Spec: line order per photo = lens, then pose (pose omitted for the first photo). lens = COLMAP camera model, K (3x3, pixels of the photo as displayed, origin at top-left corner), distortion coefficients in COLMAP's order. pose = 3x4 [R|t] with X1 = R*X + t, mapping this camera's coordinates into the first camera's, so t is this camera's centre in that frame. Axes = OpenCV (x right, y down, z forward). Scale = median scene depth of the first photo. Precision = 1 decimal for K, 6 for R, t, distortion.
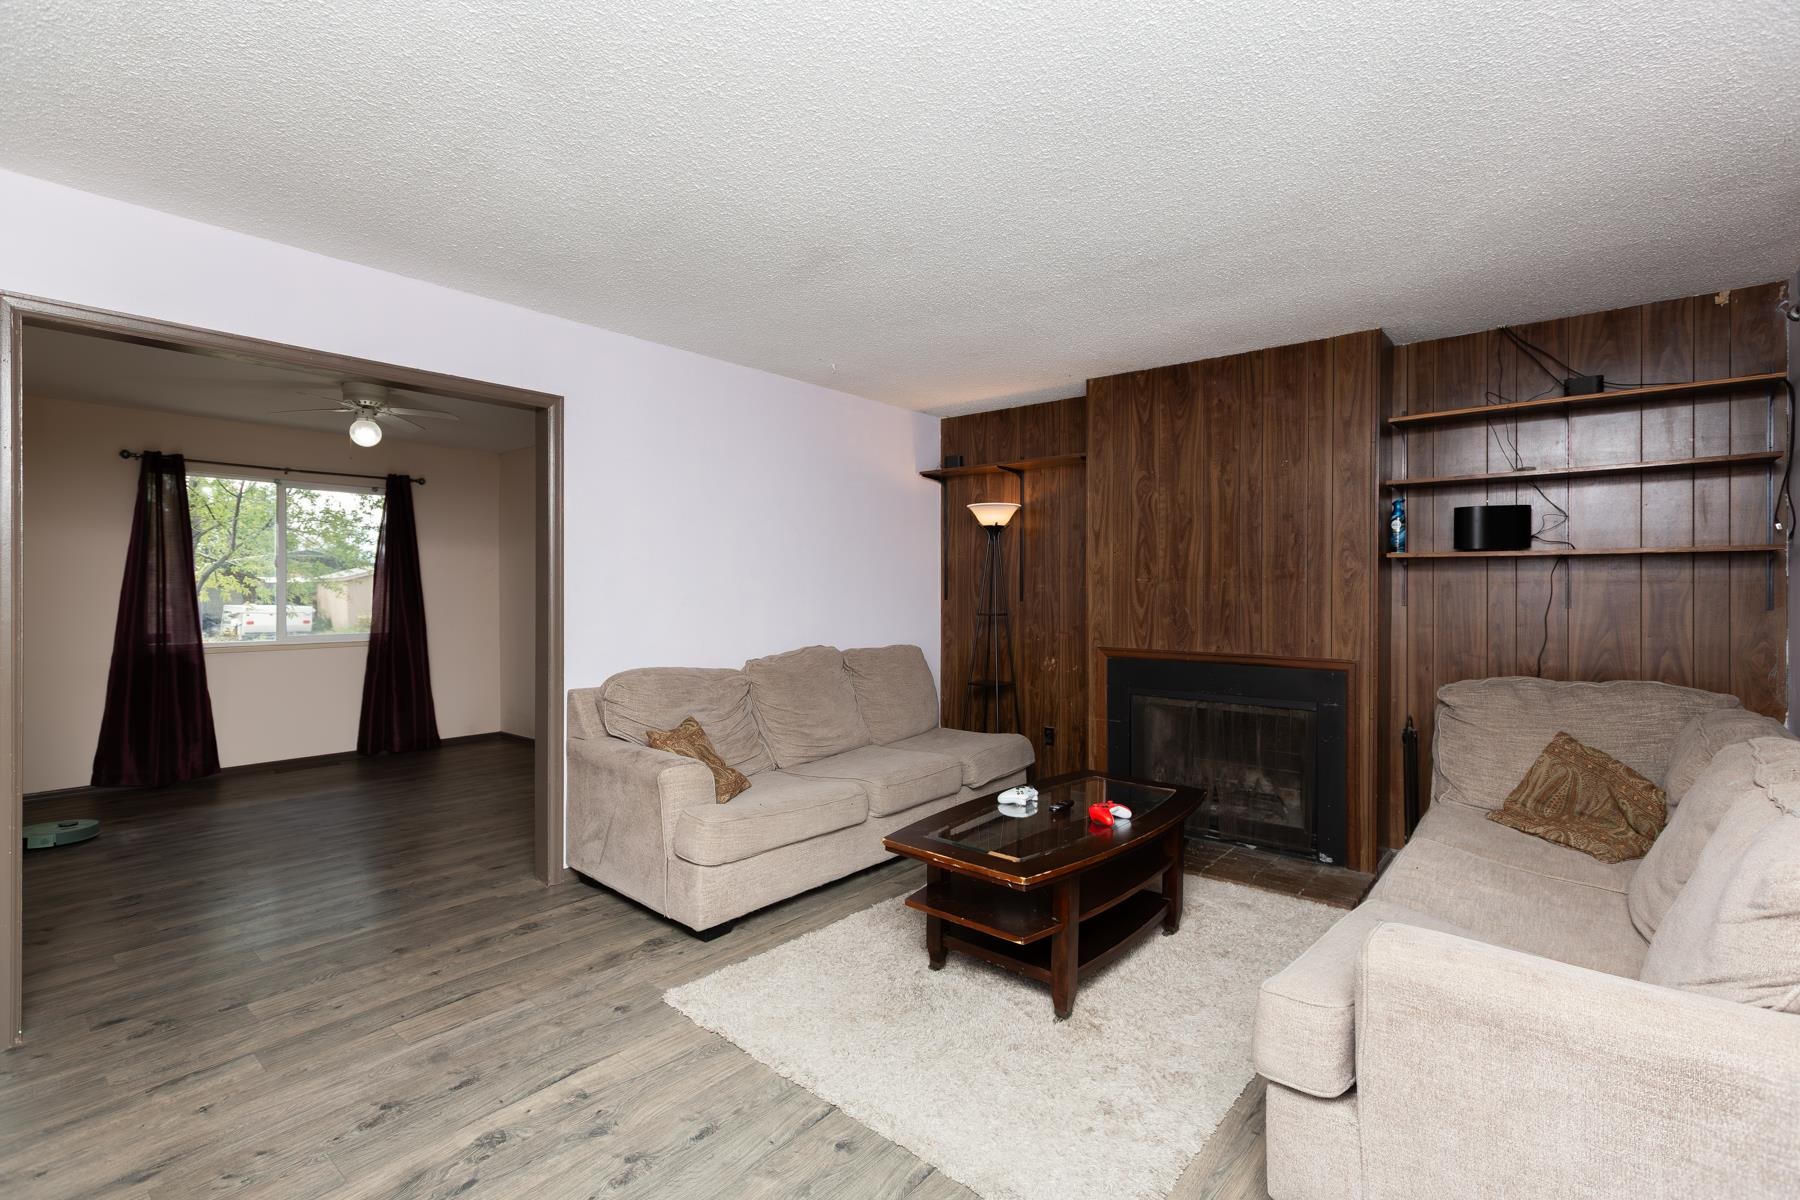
lens RADIAL K [[818.2, 0, 895.5], [0, 818.2, 591.6], [0, 0, 1]] dist [0.002917, -0.001047]
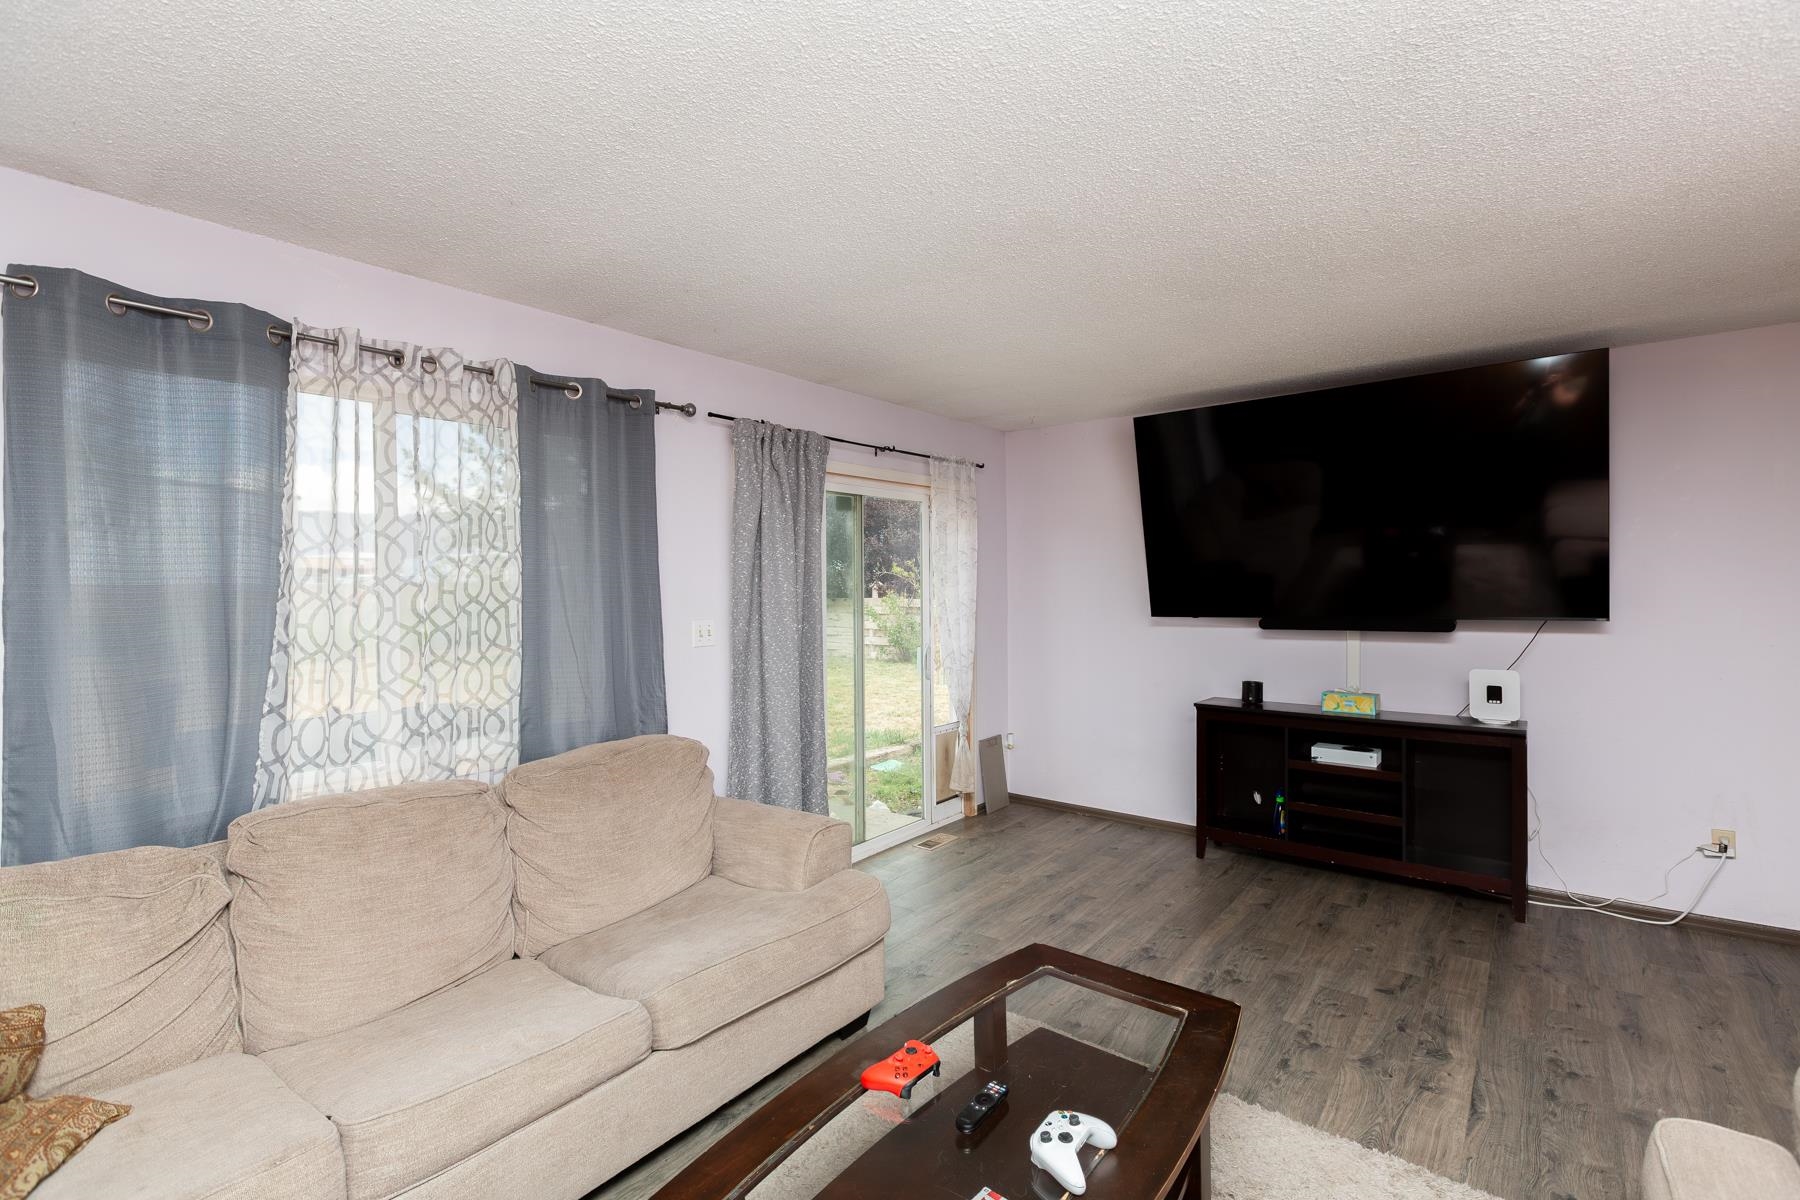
lens RADIAL K [[818.2, 0, 899.4], [0, 818.2, 586.3], [0, 0, 1]] dist [0.002917, -0.001047]
pose [[-0.999109, 0.008734, -0.041297, 0.193927], [0.008110, 0.999851, 0.015234, -0.049084], [0.041424, 0.014885, -0.999031, 1.057438]]
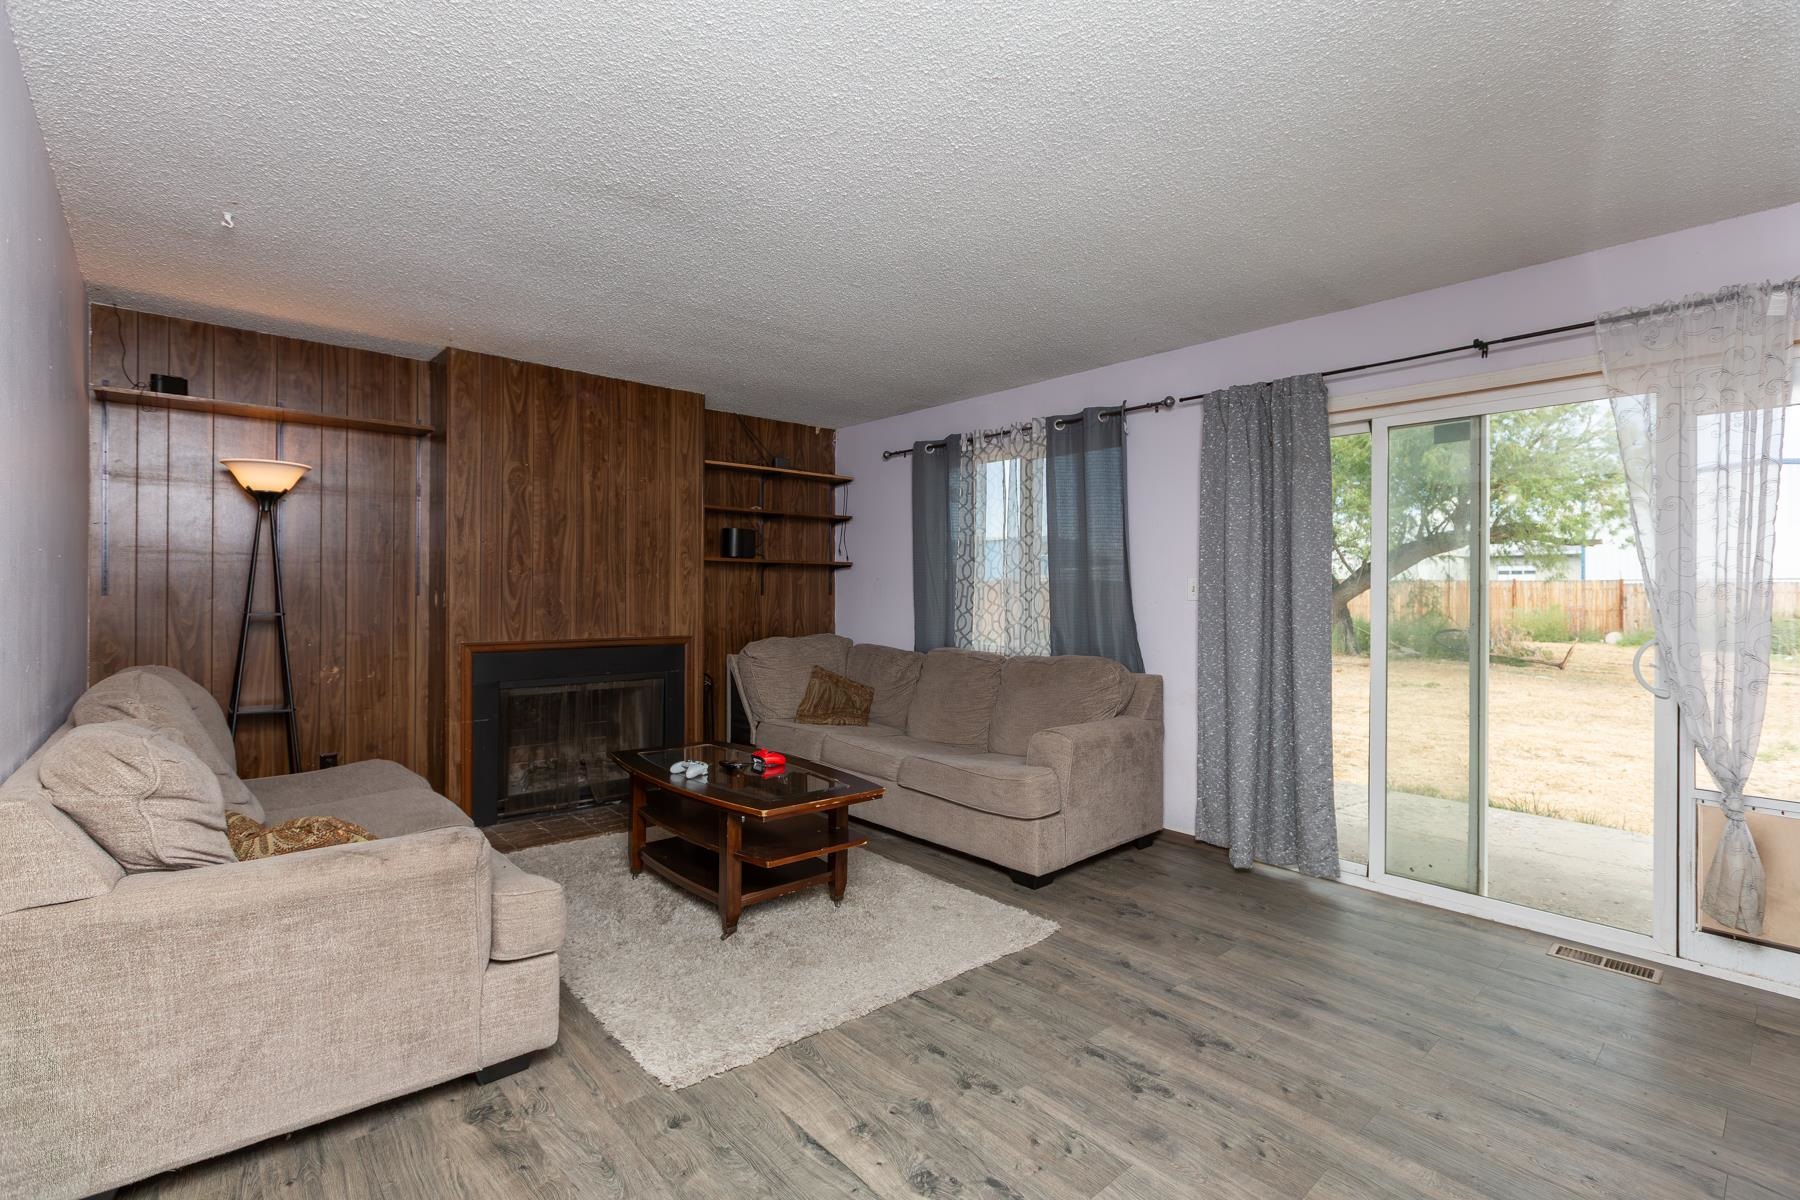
lens RADIAL K [[818.2, 0, 899.4], [0, 818.2, 595.1], [0, 0, 1]] dist [0.002917, -0.001047]
pose [[0.141922, -0.004050, 0.989870, -0.643604], [0.003001, 0.999989, 0.003661, 0.012291], [-0.989873, 0.002451, 0.141932, 0.420515]]
